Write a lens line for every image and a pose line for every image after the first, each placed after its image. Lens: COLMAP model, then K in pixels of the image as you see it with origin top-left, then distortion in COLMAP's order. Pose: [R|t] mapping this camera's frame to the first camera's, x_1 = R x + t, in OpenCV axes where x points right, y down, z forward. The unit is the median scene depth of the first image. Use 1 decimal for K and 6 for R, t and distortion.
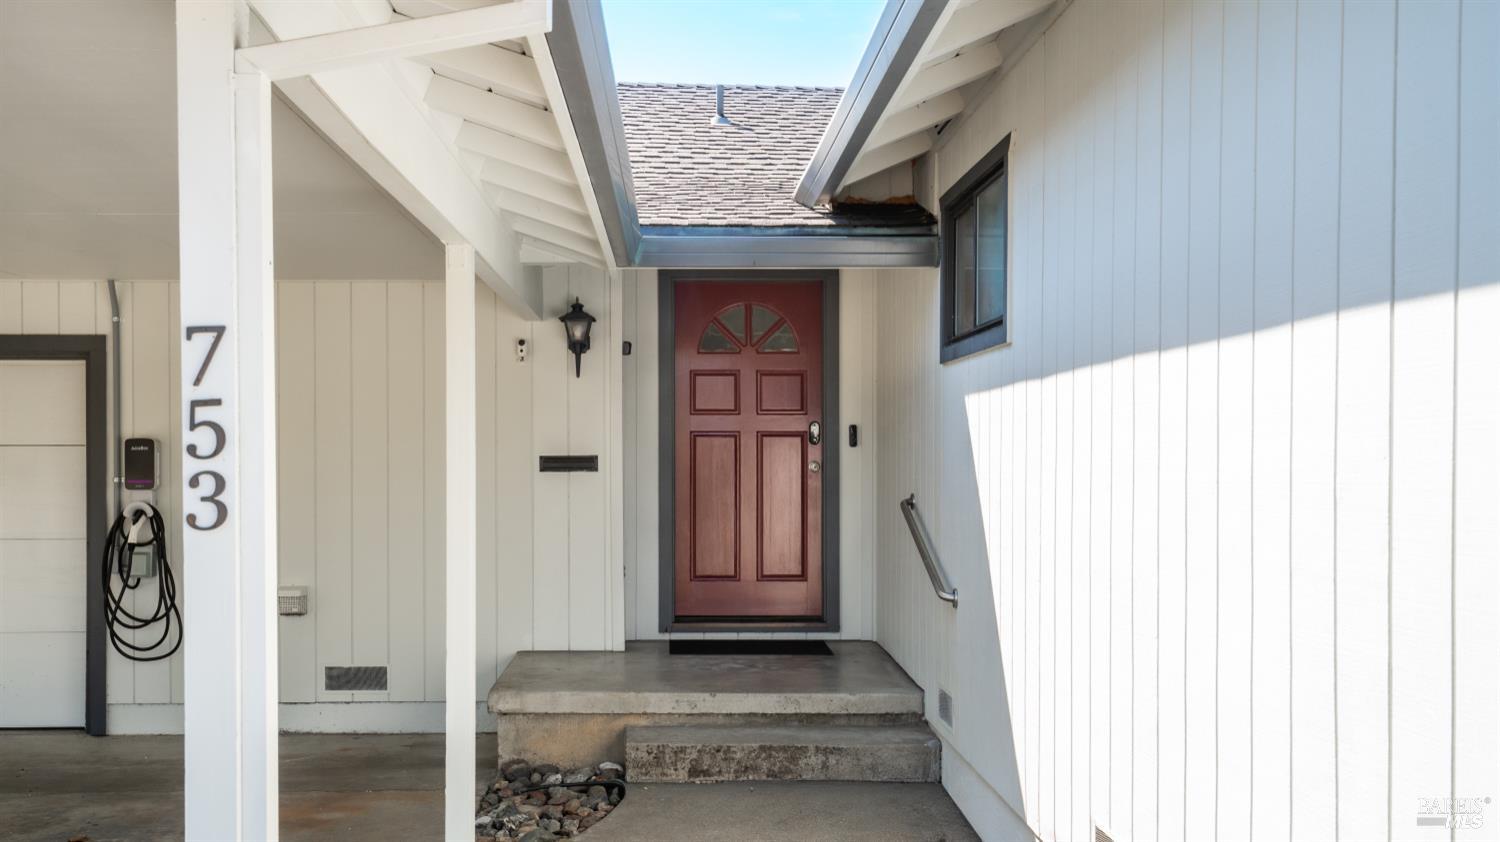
lens RADIAL K [[1542.1, 0, 745.3], [0, 1542.1, 425.4], [0, 0, 1]] dist [0.013781, 0.000000]
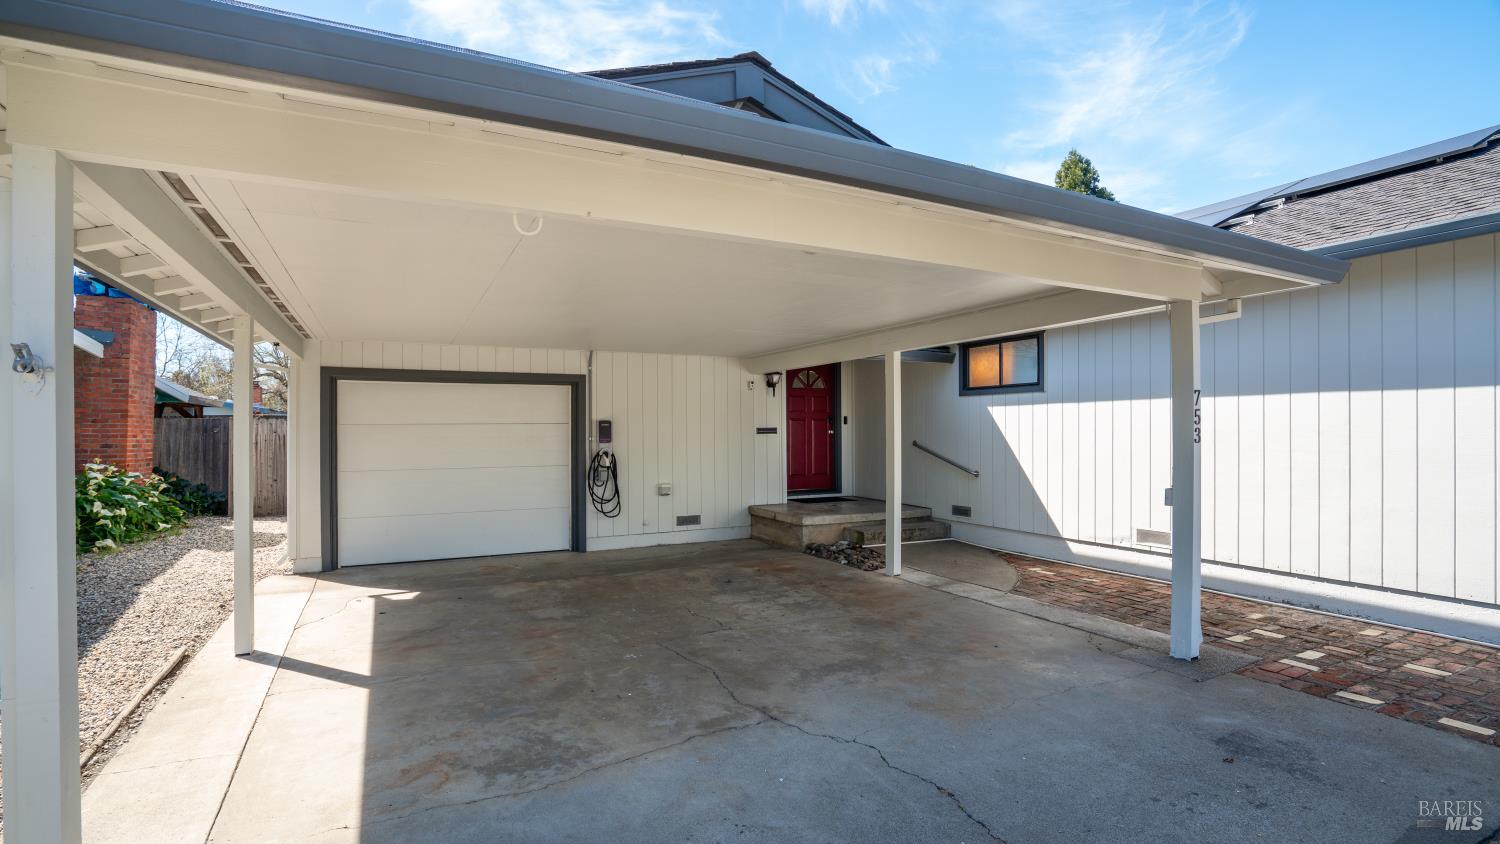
lens RADIAL K [[692.9, 0, 746.4], [0, 692.9, 422.7], [0, 0, 1]] dist [-0.050634, 0.018945]
pose [[0.898590, 0.000989, 0.438788, -0.645456], [-0.004753, 0.999961, 0.007479, 0.002921], [-0.438763, -0.008806, 0.898559, -0.010182]]
